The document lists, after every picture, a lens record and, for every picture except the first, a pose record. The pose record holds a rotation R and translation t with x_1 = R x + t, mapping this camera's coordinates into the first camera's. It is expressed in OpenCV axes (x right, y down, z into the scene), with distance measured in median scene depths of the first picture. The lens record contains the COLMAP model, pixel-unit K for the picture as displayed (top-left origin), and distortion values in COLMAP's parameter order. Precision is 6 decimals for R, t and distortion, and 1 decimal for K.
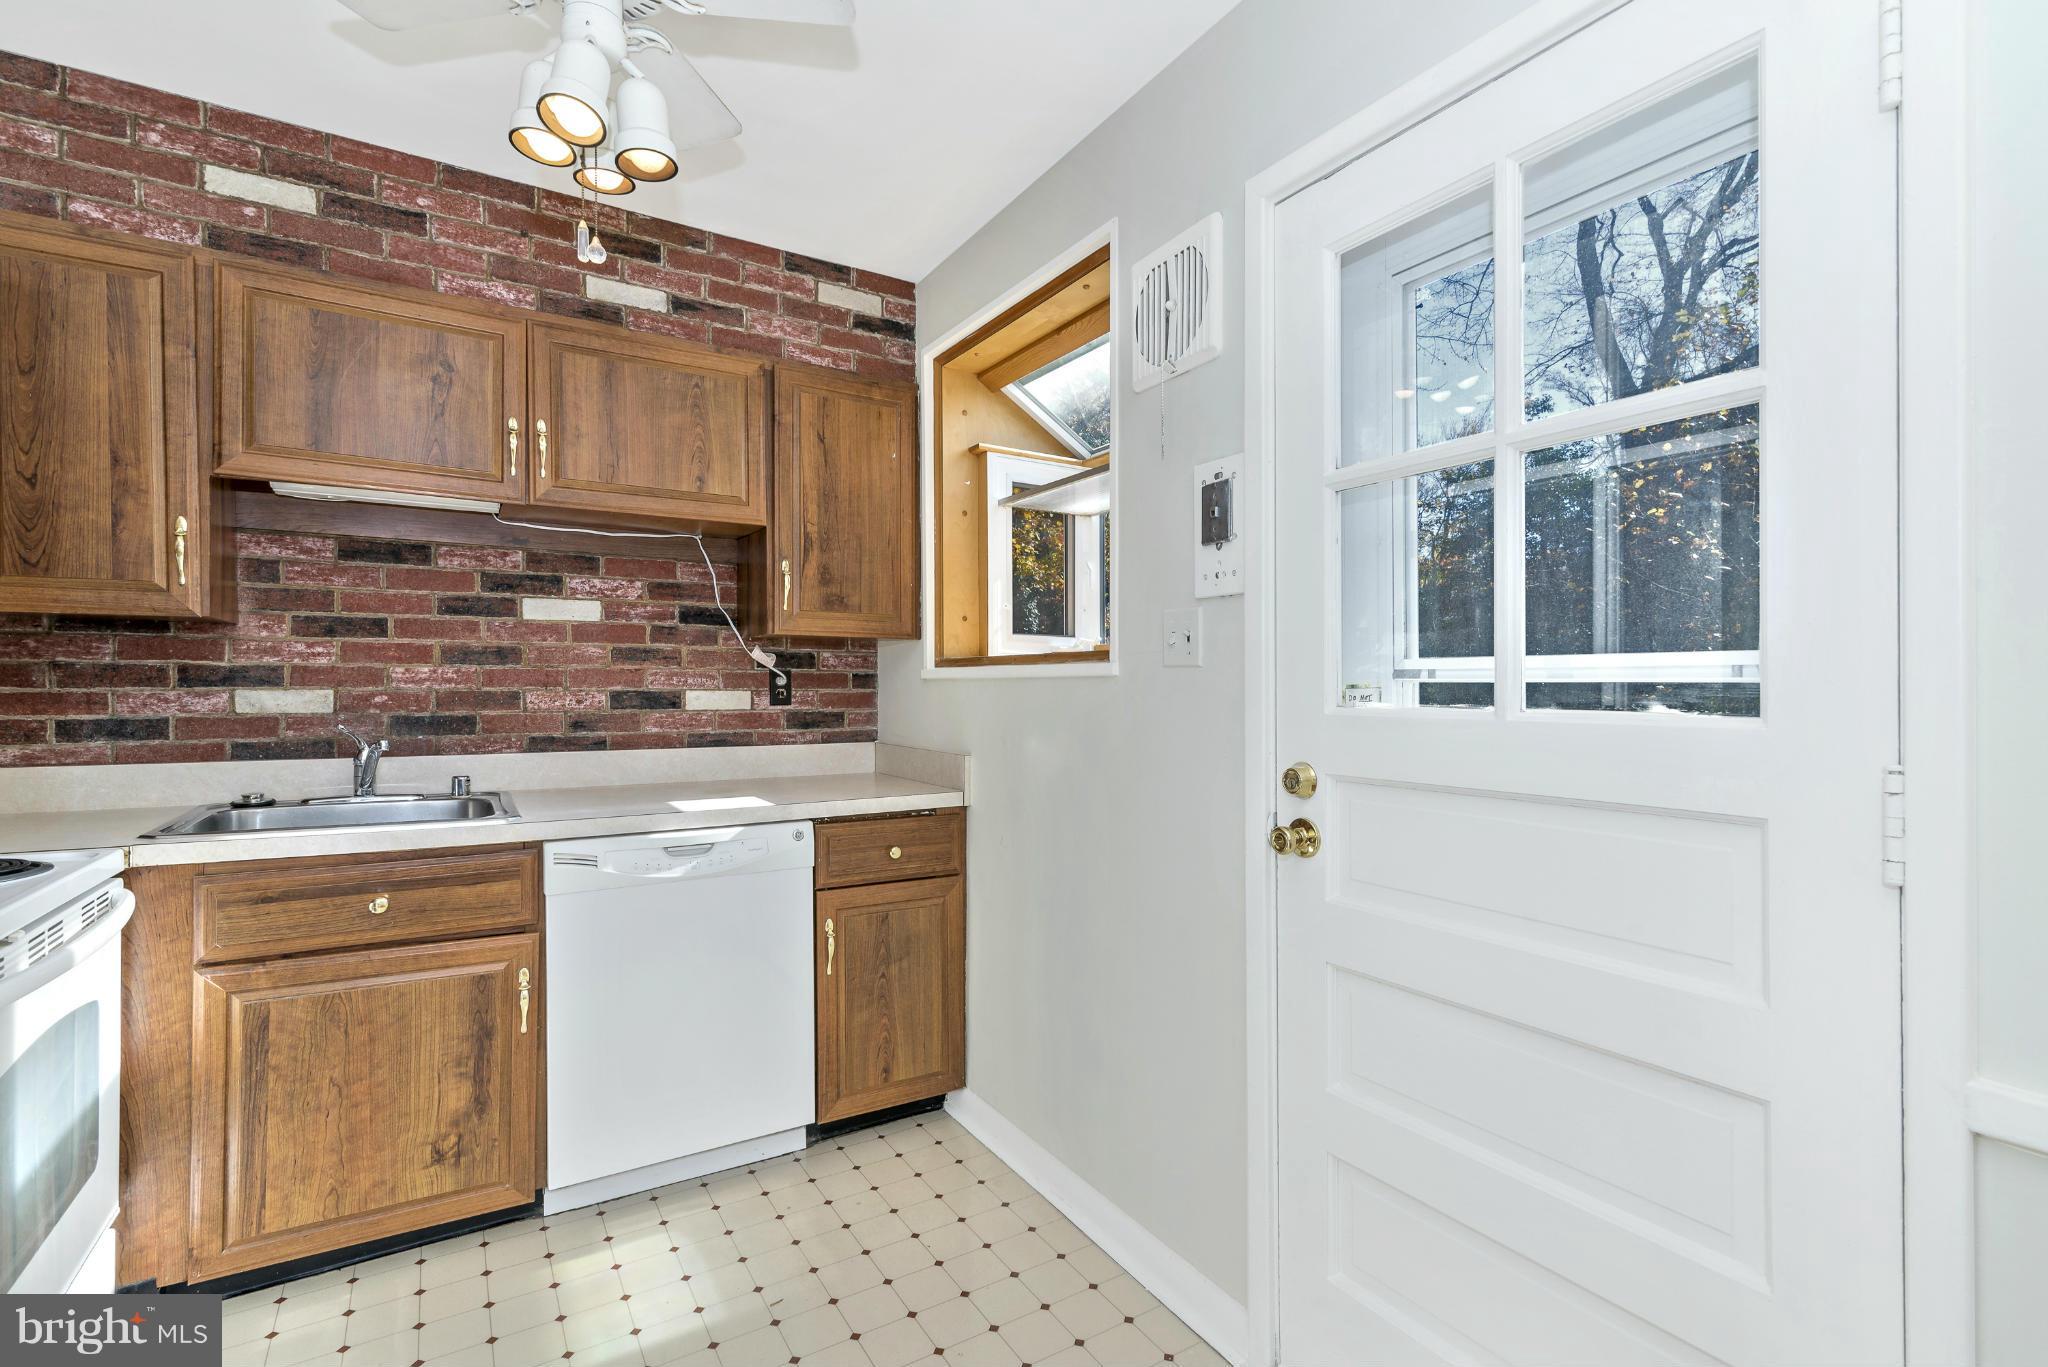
lens RADIAL K [[936.9, 0, 1014.6], [0, 936.9, 689.4], [0, 0, 1]] dist [0.010439, -0.000710]
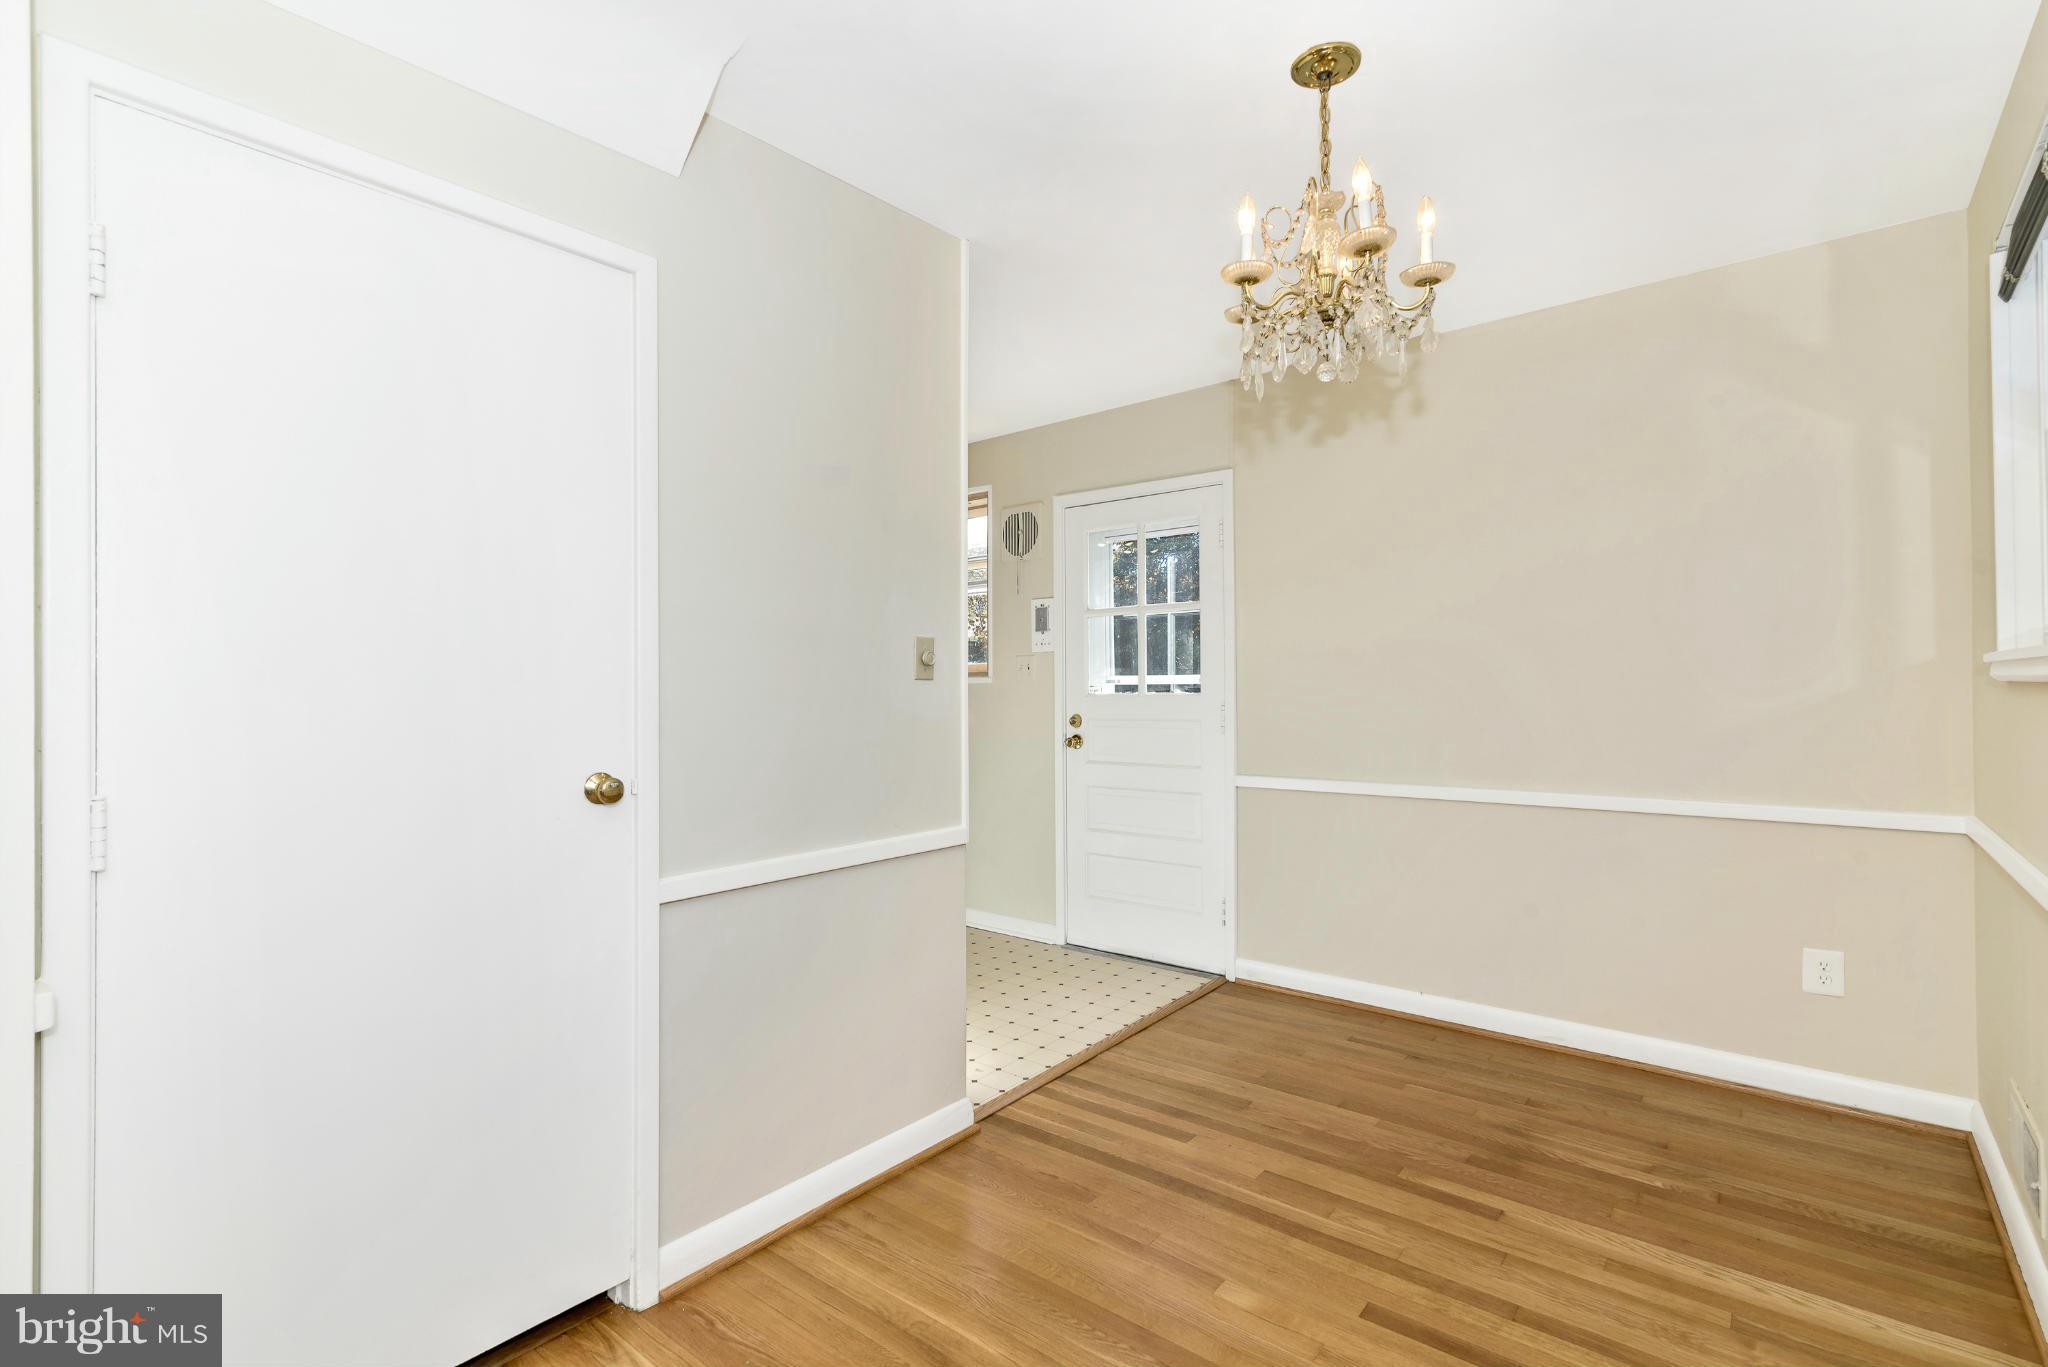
lens RADIAL K [[954.4, 0, 1024.0], [0, 954.4, 683.5], [0, 0, 1]] dist [0.012257, -0.000105]
pose [[0.943276, -0.013827, 0.331722, -0.778672], [0.014012, 0.999900, 0.001833, -0.018877], [-0.331714, 0.002920, 0.943375, -1.616175]]
